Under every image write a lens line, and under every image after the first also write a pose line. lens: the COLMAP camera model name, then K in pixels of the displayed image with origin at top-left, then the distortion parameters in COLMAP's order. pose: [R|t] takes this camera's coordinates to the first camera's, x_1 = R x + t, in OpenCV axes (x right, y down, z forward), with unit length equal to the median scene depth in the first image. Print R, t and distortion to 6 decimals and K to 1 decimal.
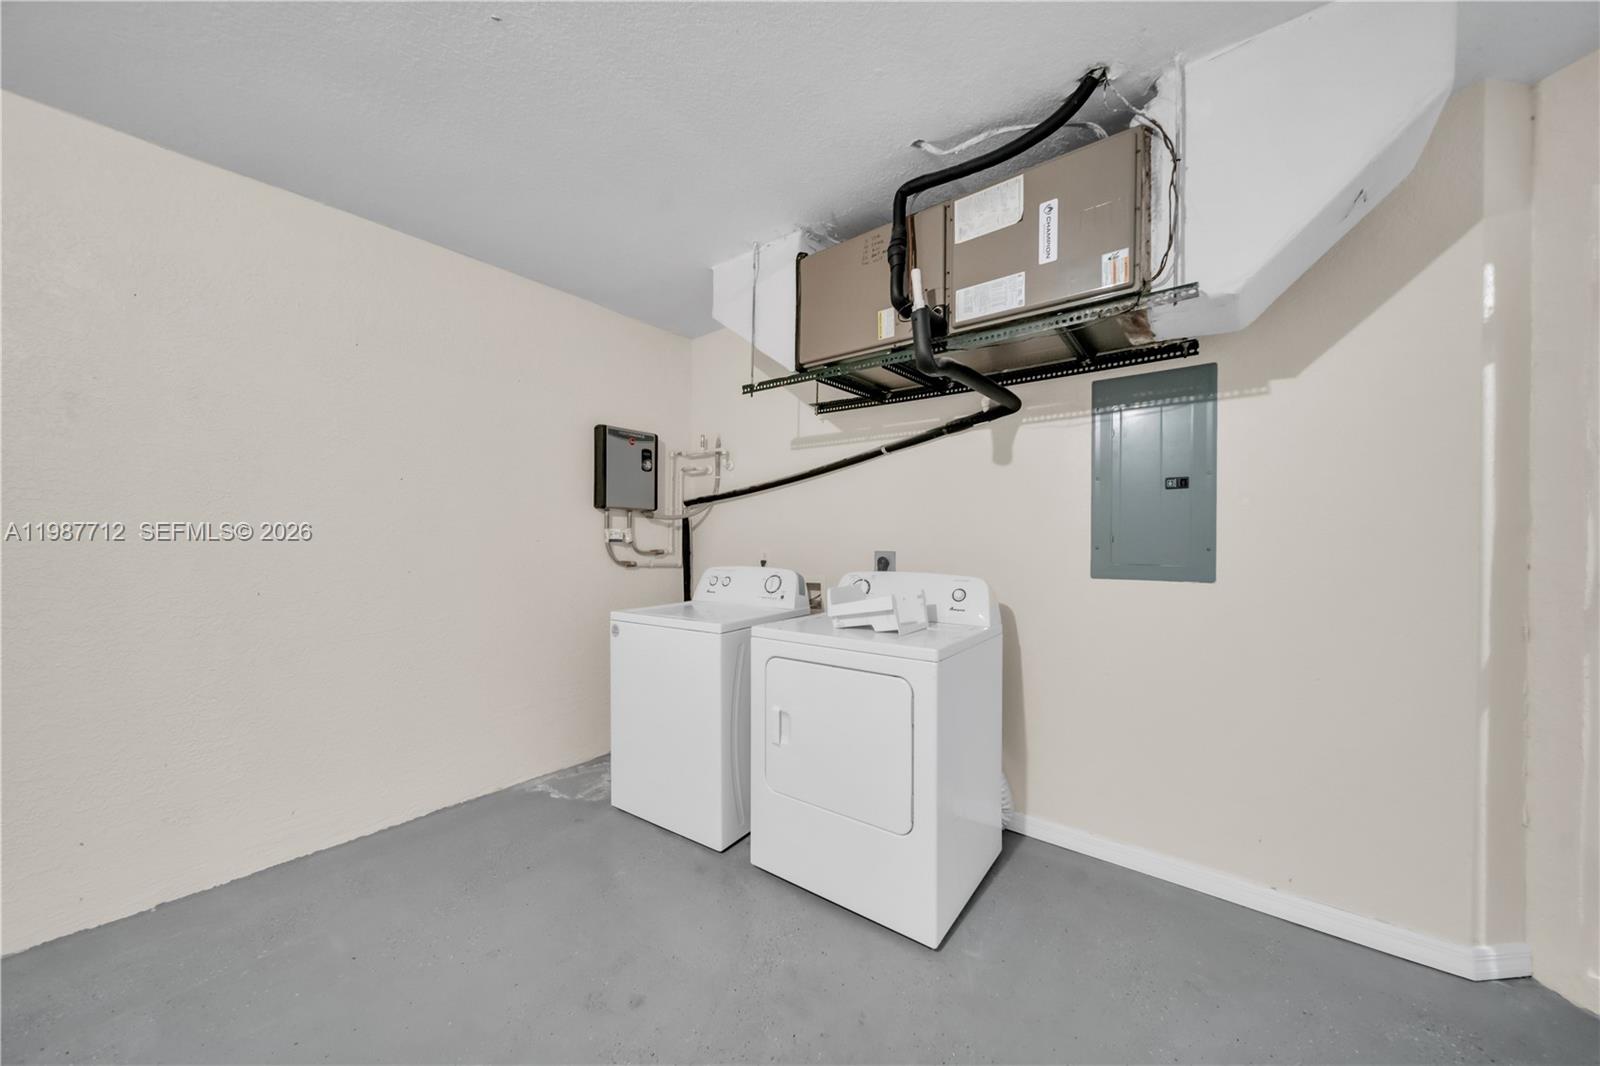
lens RADIAL K [[549.7, 0, 800.1], [0, 549.7, 543.0], [0, 0, 1]] dist [-0.005258, -0.000184]
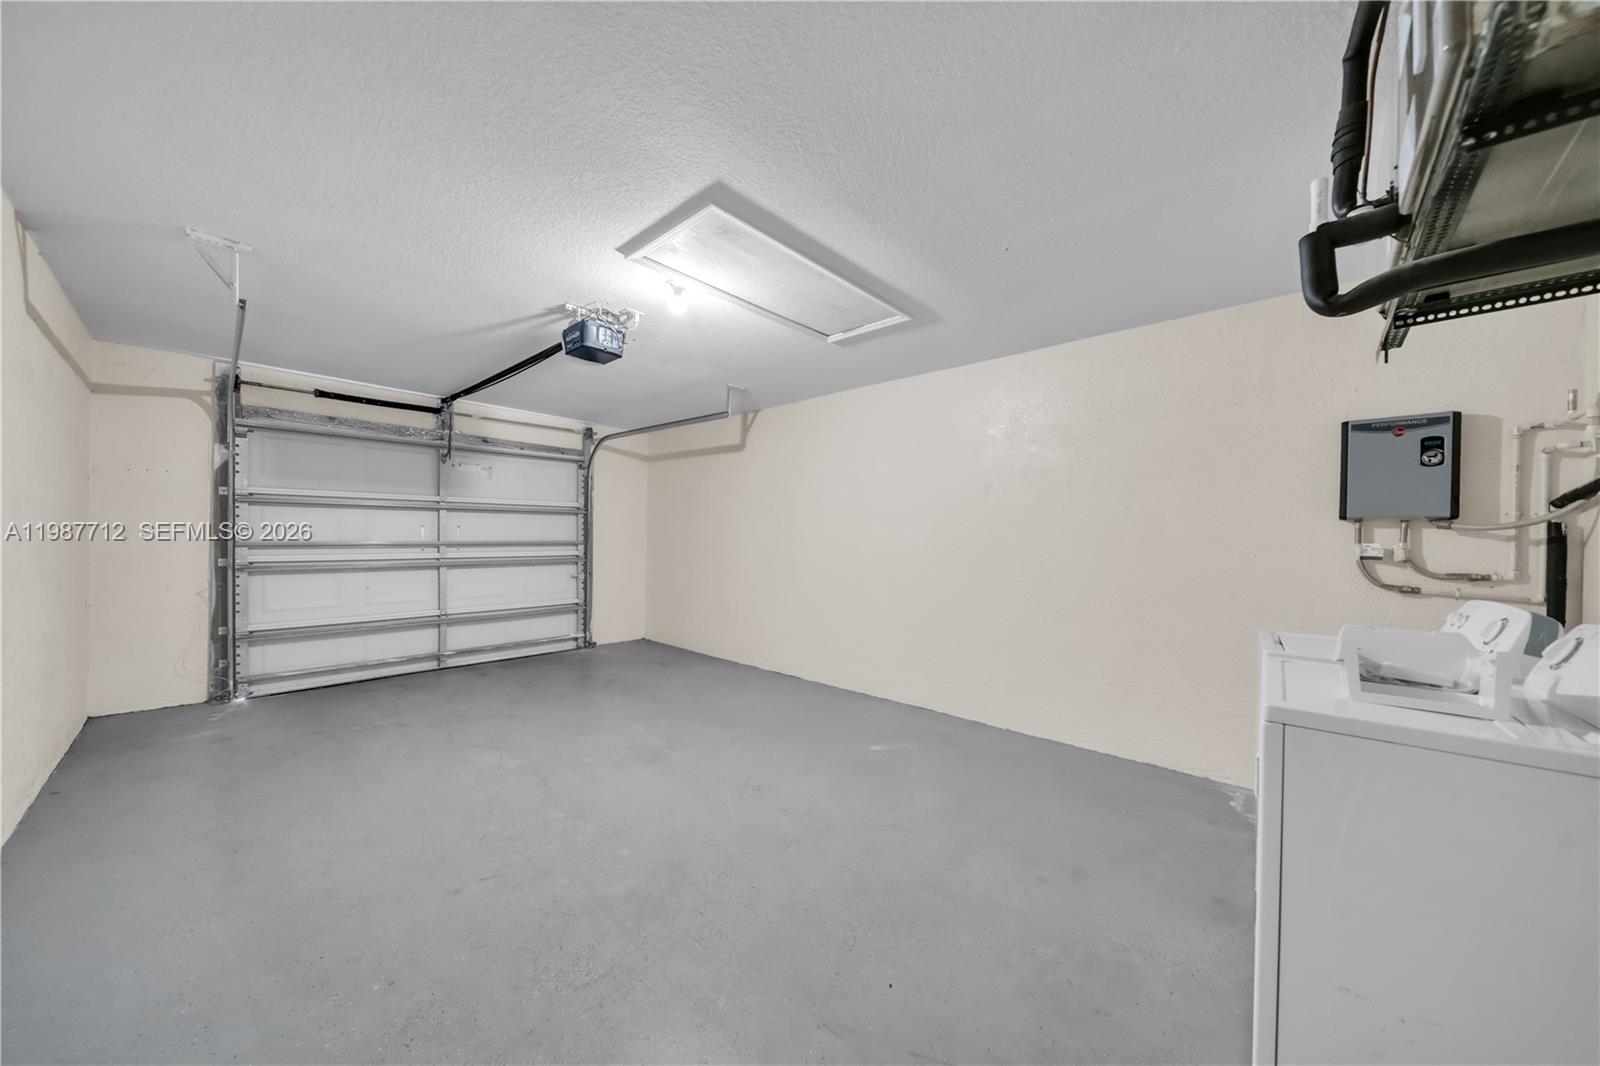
lens RADIAL K [[549.7, 0, 800.1], [0, 549.7, 543.0], [0, 0, 1]] dist [-0.005258, -0.000184]
pose [[-0.082260, 0.004878, -0.996599, 0.520261], [-0.017096, 0.999834, 0.006305, -0.017080], [0.996464, 0.017557, -0.082163, 0.215245]]
